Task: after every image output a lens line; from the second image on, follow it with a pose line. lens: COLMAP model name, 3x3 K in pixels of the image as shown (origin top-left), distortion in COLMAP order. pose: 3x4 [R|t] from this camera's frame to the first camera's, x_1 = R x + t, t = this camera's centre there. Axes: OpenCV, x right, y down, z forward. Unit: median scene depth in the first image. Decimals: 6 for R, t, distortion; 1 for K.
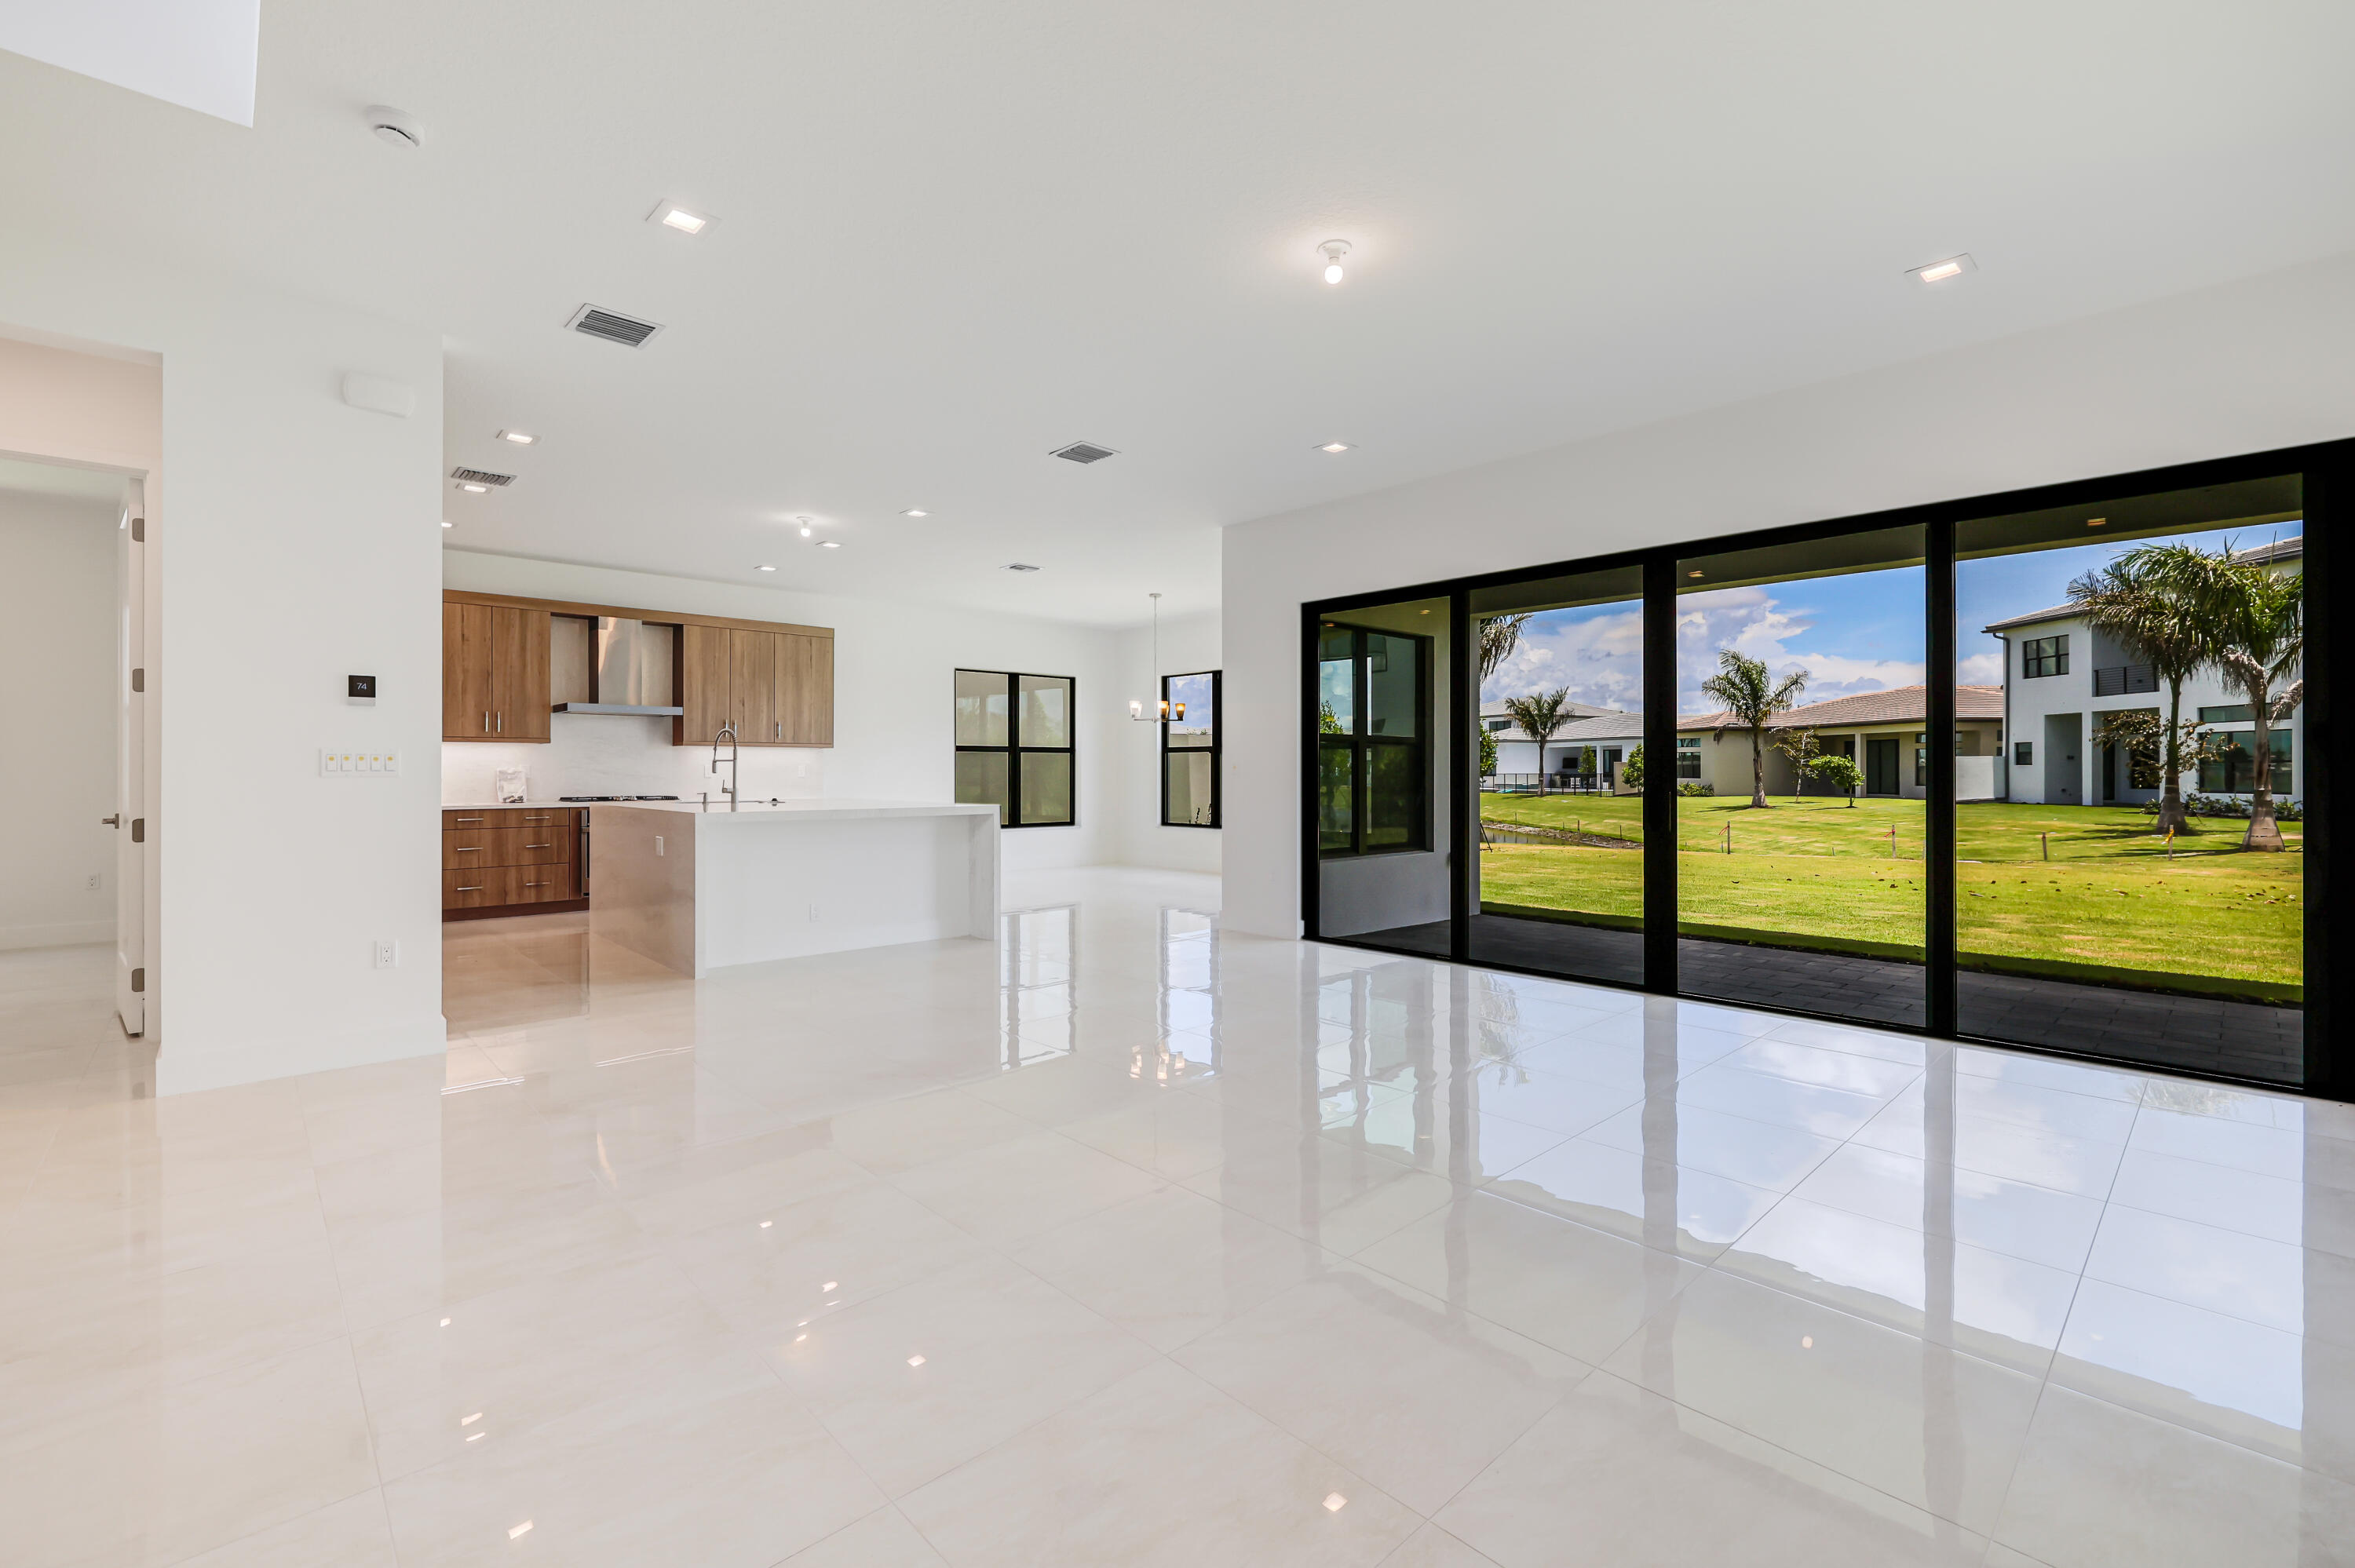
lens RADIAL K [[1011.2, 0, 1154.7], [0, 1011.2, 779.6], [0, 0, 1]] dist [-0.001573, -0.000065]
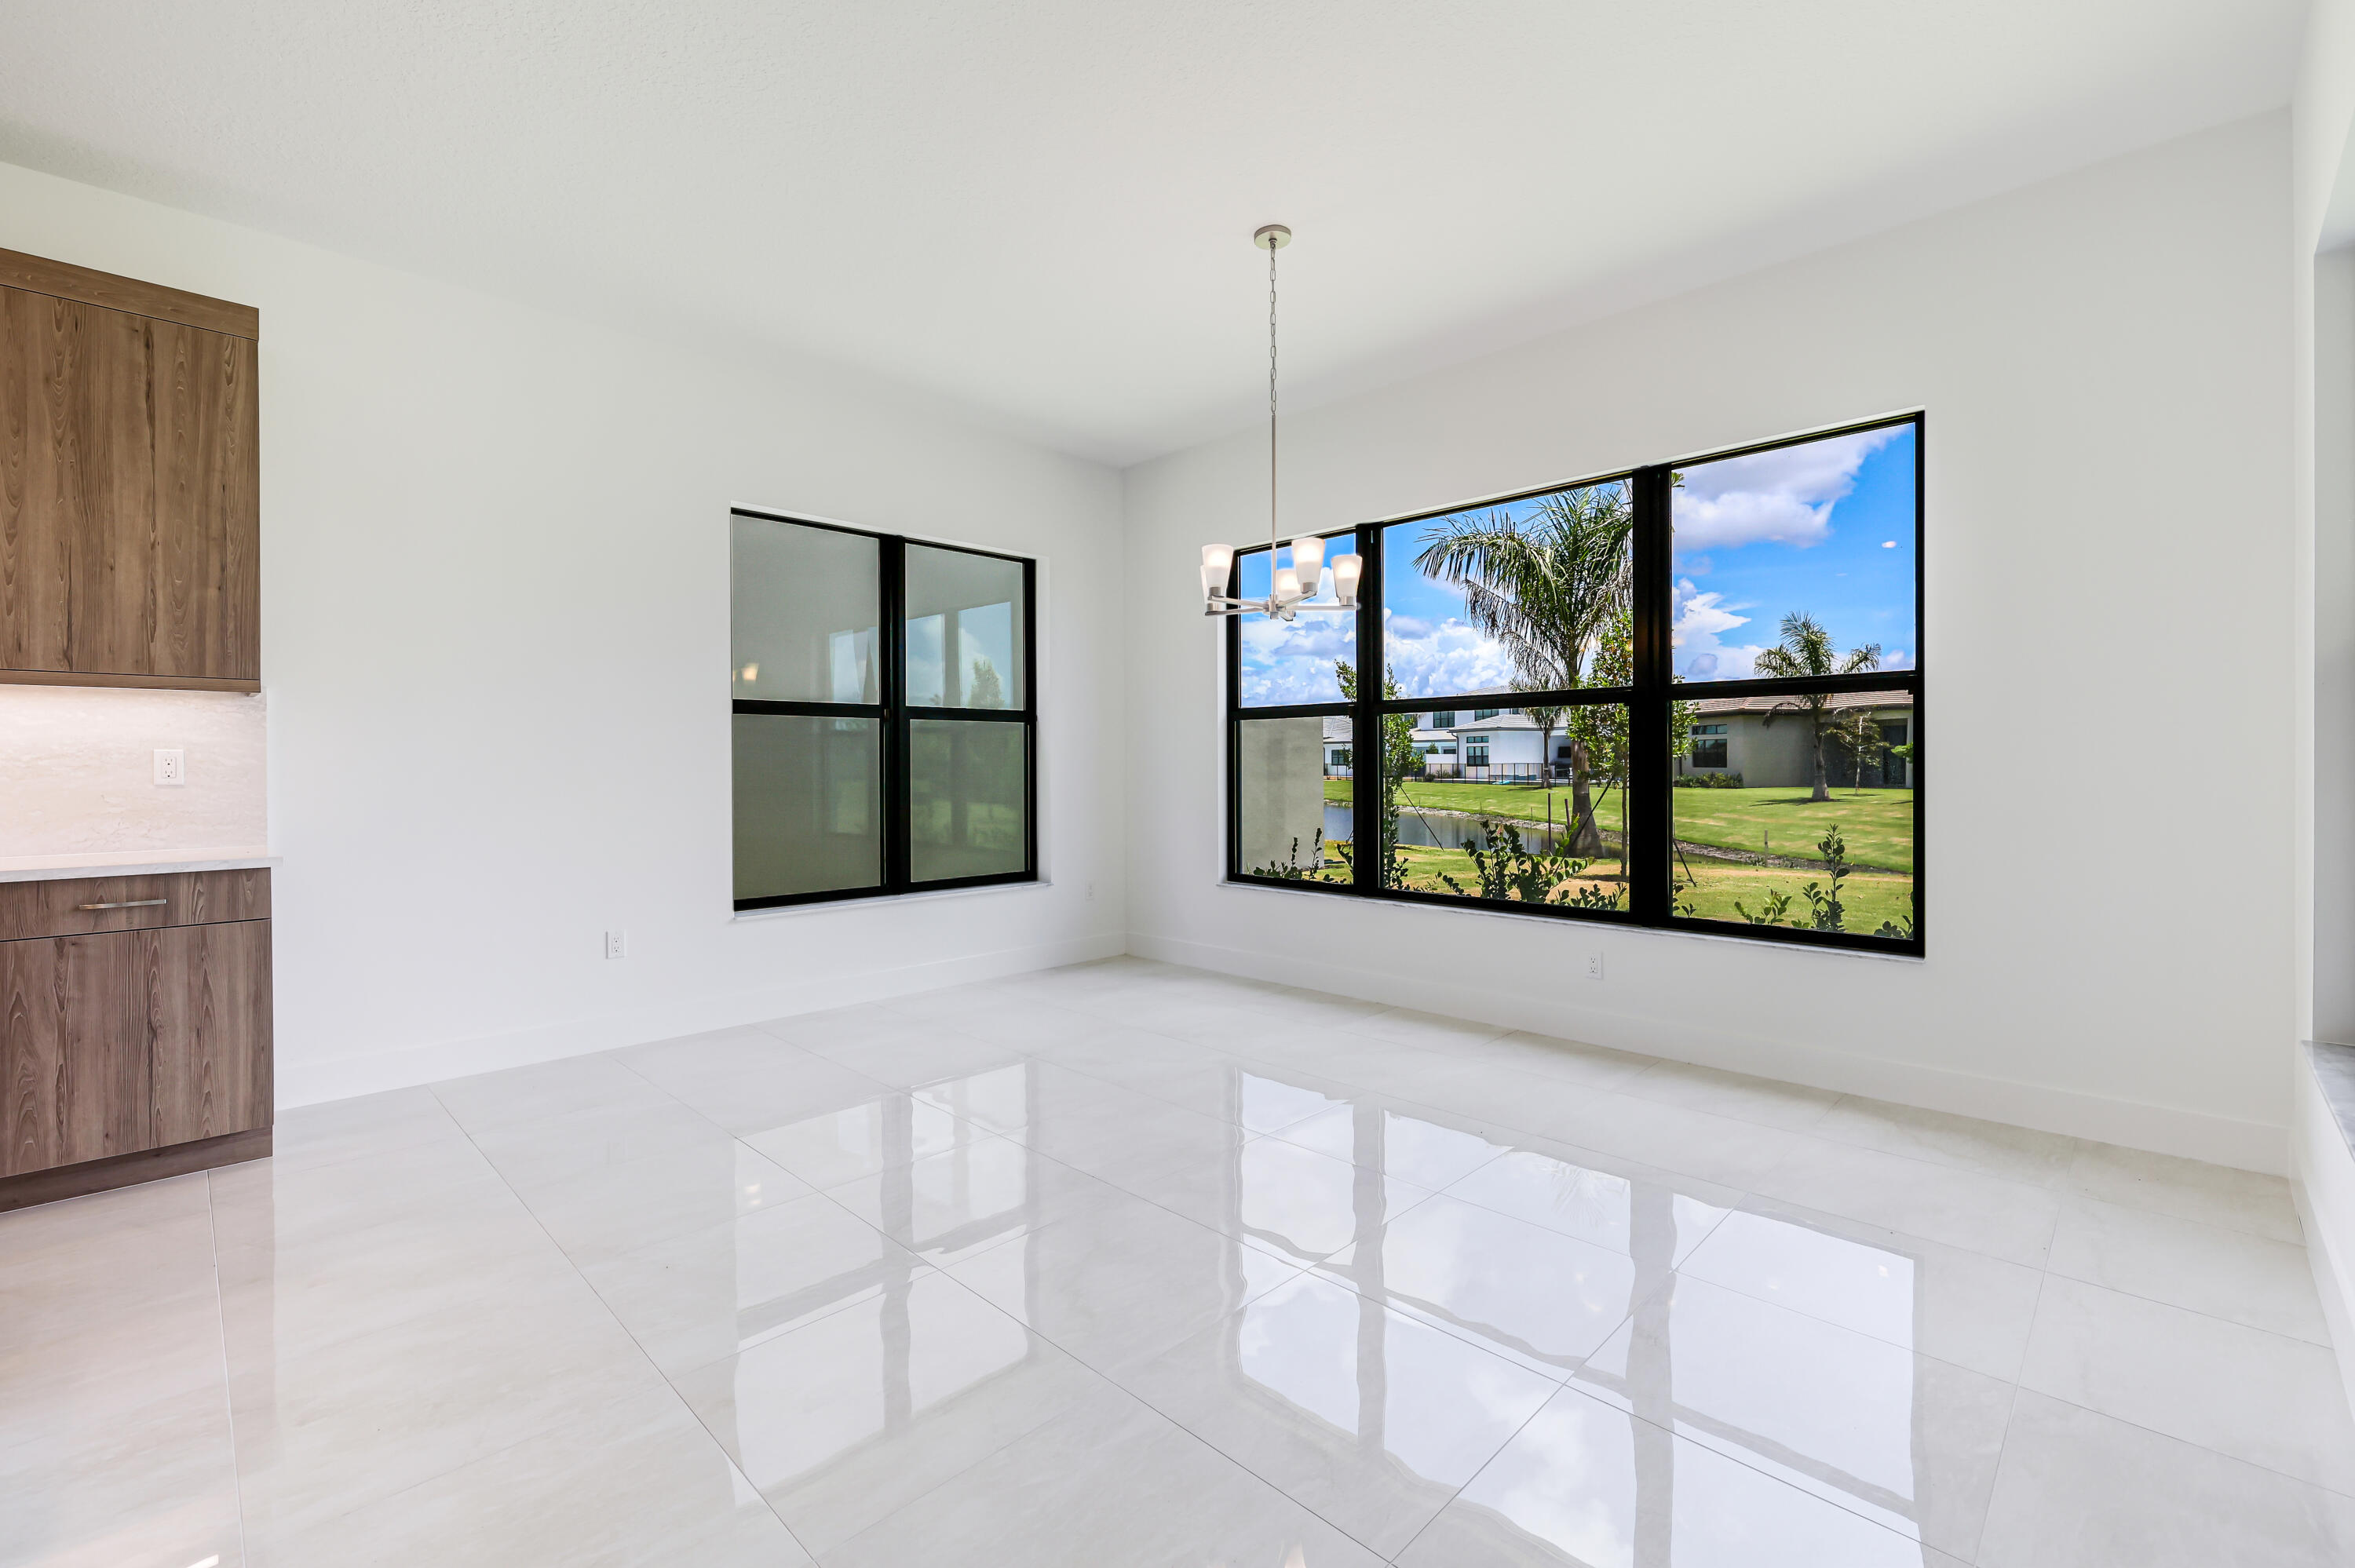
lens RADIAL K [[1011.2, 0, 1161.5], [0, 1011.2, 776.4], [0, 0, 1]] dist [-0.001573, -0.000065]
pose [[0.998952, -0.006099, 0.045361, -0.010927], [0.005890, 0.999971, 0.004747, -0.001146], [-0.045389, -0.004475, 0.998959, 0.142483]]
